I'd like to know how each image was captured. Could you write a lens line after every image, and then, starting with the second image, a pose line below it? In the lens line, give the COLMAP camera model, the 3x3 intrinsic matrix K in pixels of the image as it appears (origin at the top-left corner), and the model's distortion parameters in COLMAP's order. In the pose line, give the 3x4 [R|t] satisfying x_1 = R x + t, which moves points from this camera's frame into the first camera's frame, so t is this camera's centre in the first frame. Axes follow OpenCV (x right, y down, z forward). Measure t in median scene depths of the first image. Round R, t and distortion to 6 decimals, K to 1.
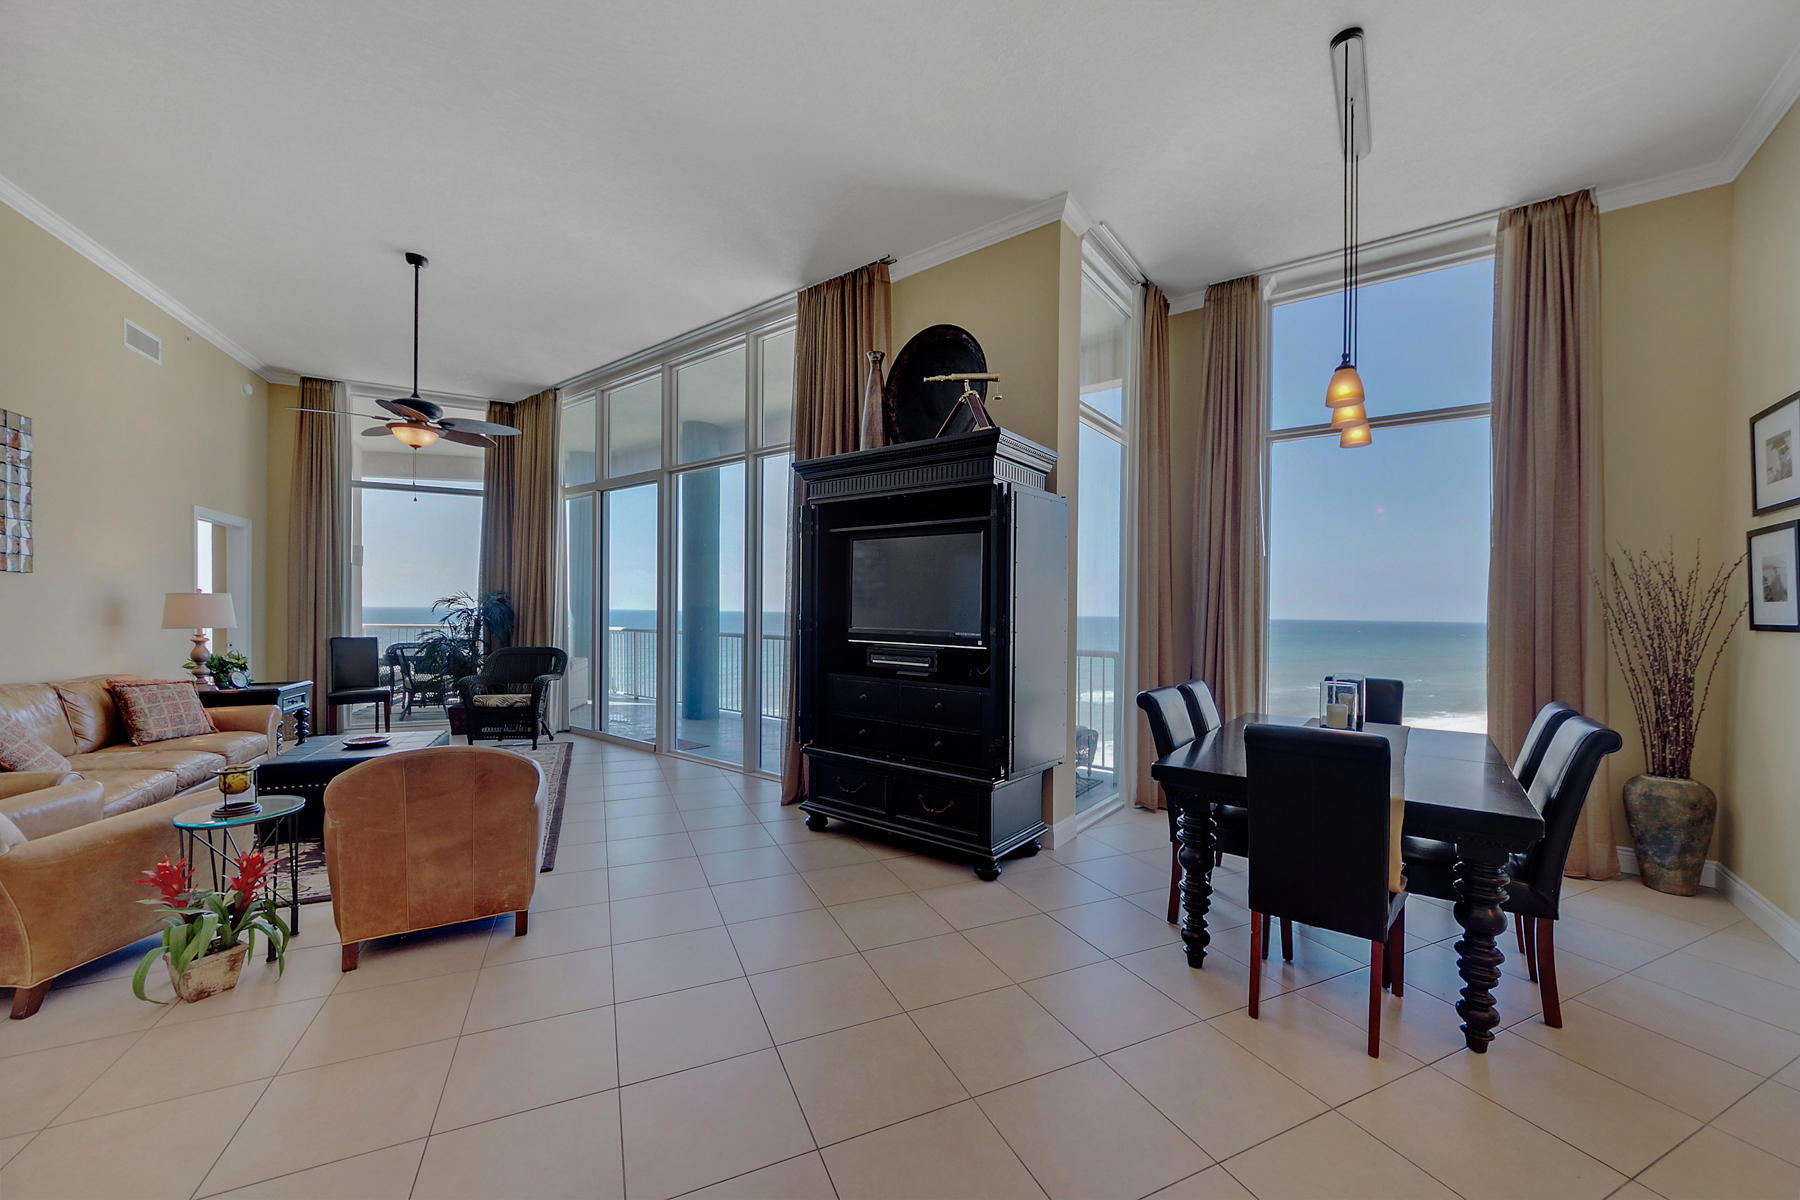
lens RADIAL K [[692.7, 0, 923.6], [0, 692.7, 599.1], [0, 0, 1]] dist [-0.019332, 0.009880]
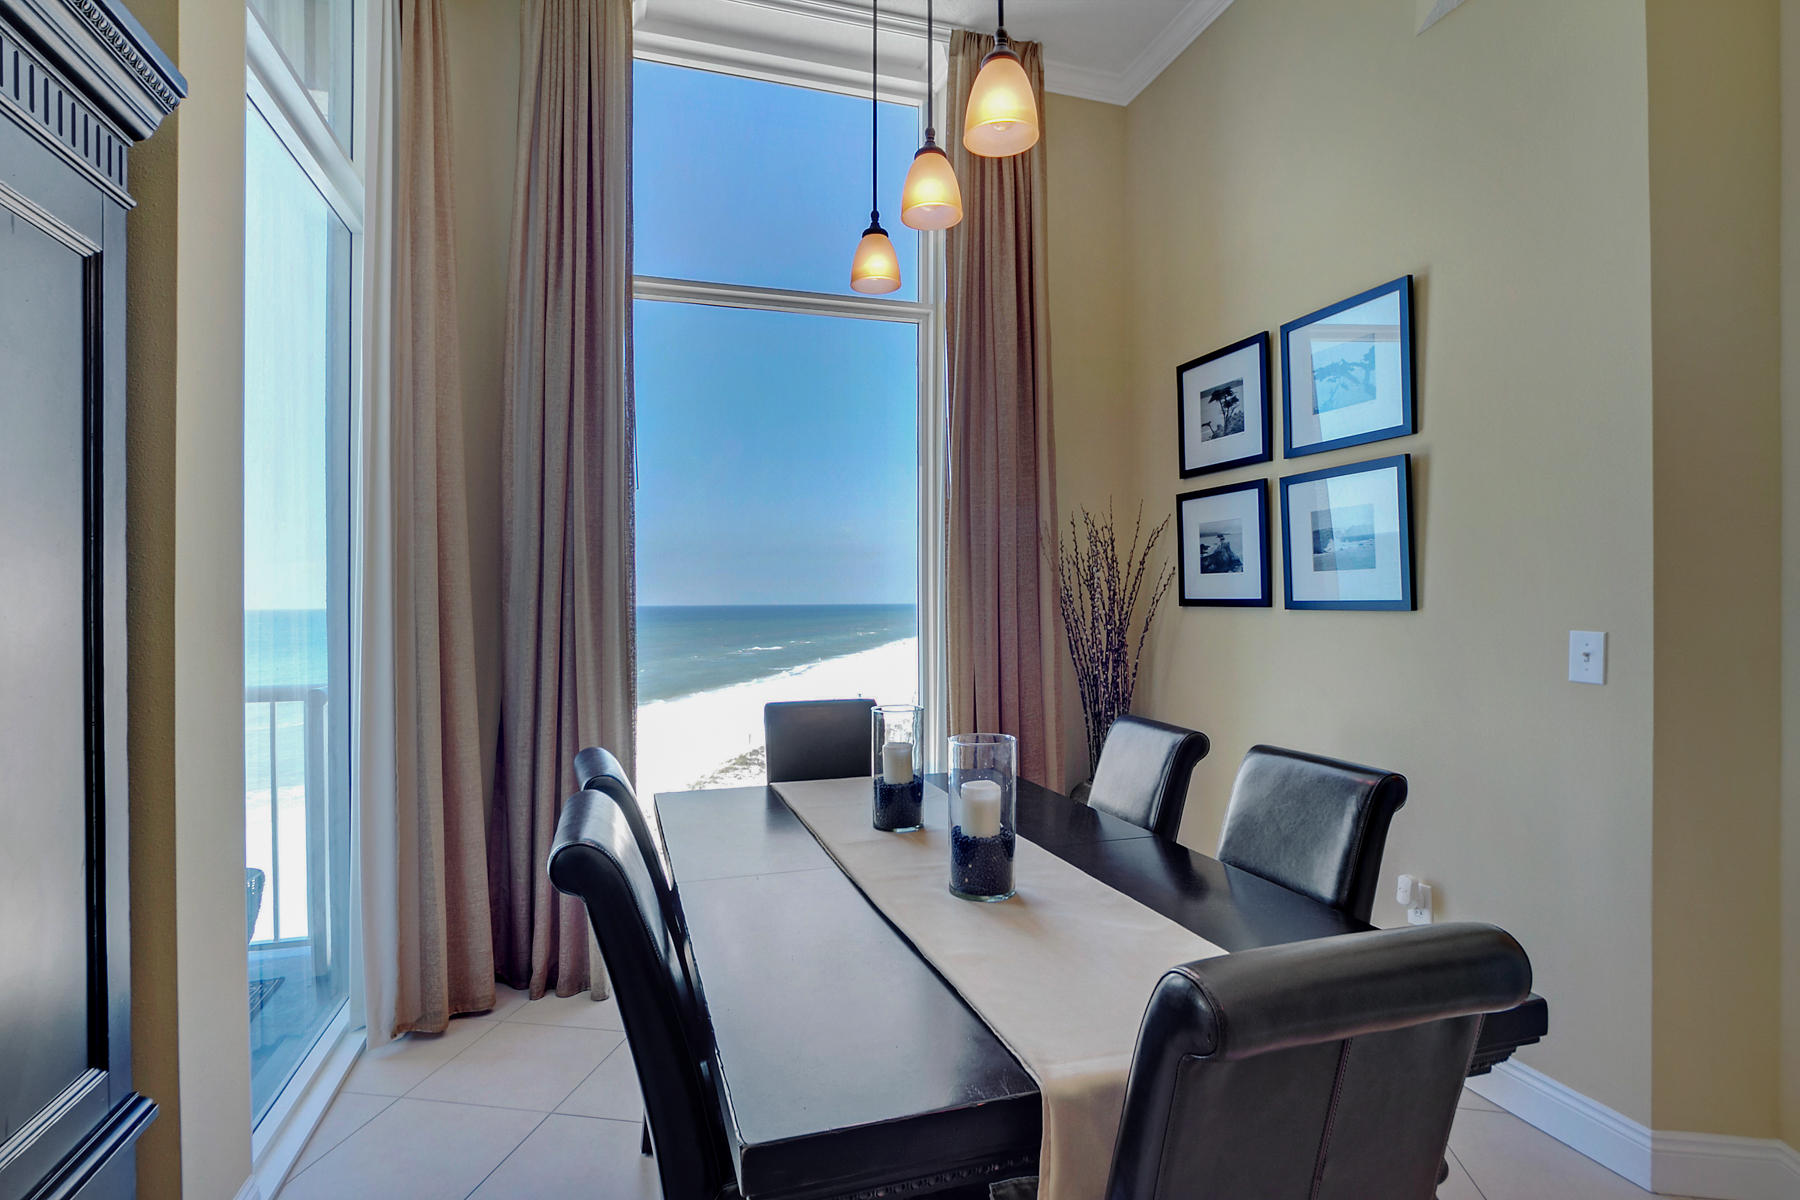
lens RADIAL K [[889.2, 0, 900.0], [0, 889.2, 600.0], [0, 0, 1]] dist [0.000608, 0.000007]
pose [[0.589943, -0.019119, 0.807219, 0.051898], [0.000150, 0.999722, 0.023568, 0.008839], [-0.807445, -0.013783, 0.589782, 0.512571]]
